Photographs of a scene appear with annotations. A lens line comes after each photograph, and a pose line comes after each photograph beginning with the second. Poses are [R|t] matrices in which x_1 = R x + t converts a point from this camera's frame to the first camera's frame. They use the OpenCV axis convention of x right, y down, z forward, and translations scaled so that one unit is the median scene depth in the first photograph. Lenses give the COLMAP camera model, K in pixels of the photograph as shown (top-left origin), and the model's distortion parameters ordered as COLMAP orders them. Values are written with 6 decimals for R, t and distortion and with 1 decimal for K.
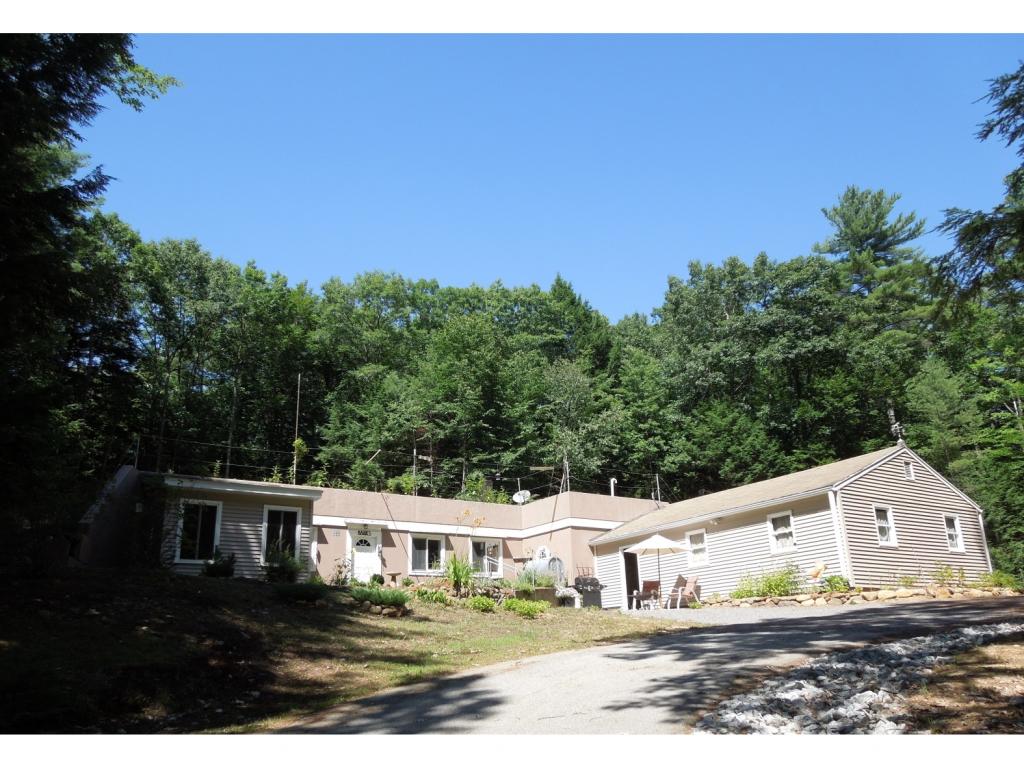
lens RADIAL K [[770.8, 0, 522.8], [0, 770.8, 417.7], [0, 0, 1]] dist [-0.018176, 0.006024]
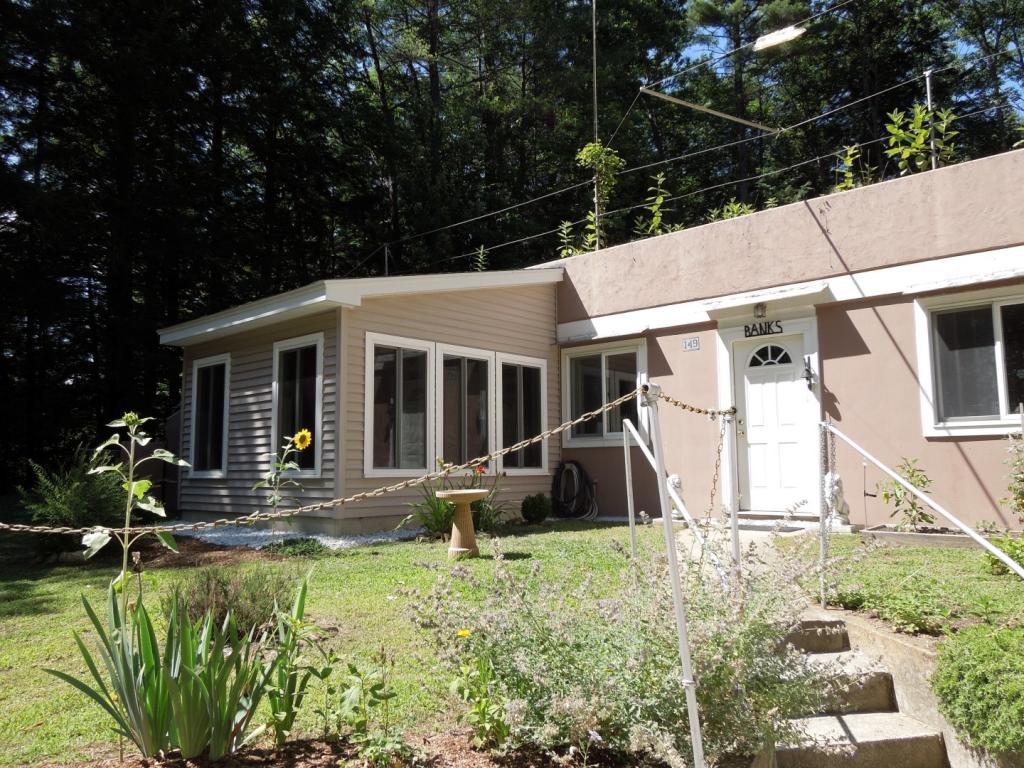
lens RADIAL K [[770.8, 0, 508.8], [0, 770.8, 385.1], [0, 0, 1]] dist [-0.018176, 0.006024]
pose [[0.235799, -0.070116, -0.969269, 0.058180], [0.293105, 0.956078, 0.002143, 0.078054], [0.926547, -0.284603, 0.245993, 0.447704]]
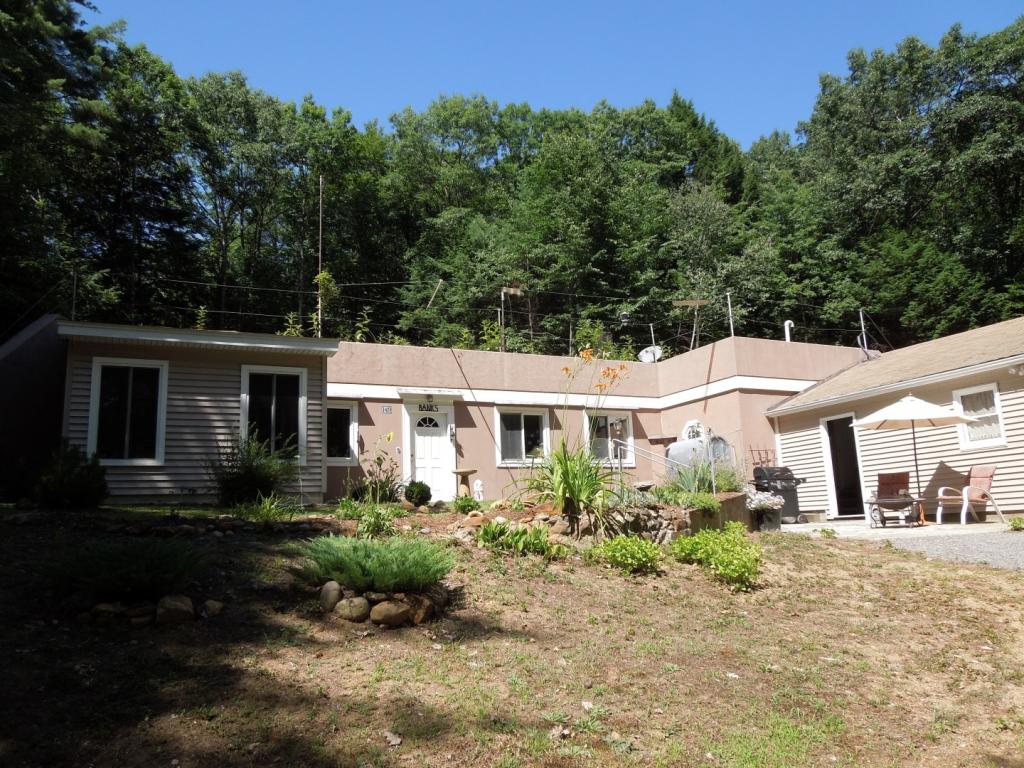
lens RADIAL K [[770.8, 0, 511.6], [0, 770.8, 382.3], [0, 0, 1]] dist [-0.018176, 0.006024]
pose [[0.987834, -0.033431, -0.151877, -0.017097], [0.050592, 0.992580, 0.110570, 0.031554], [0.147053, -0.116909, 0.982195, 0.195826]]
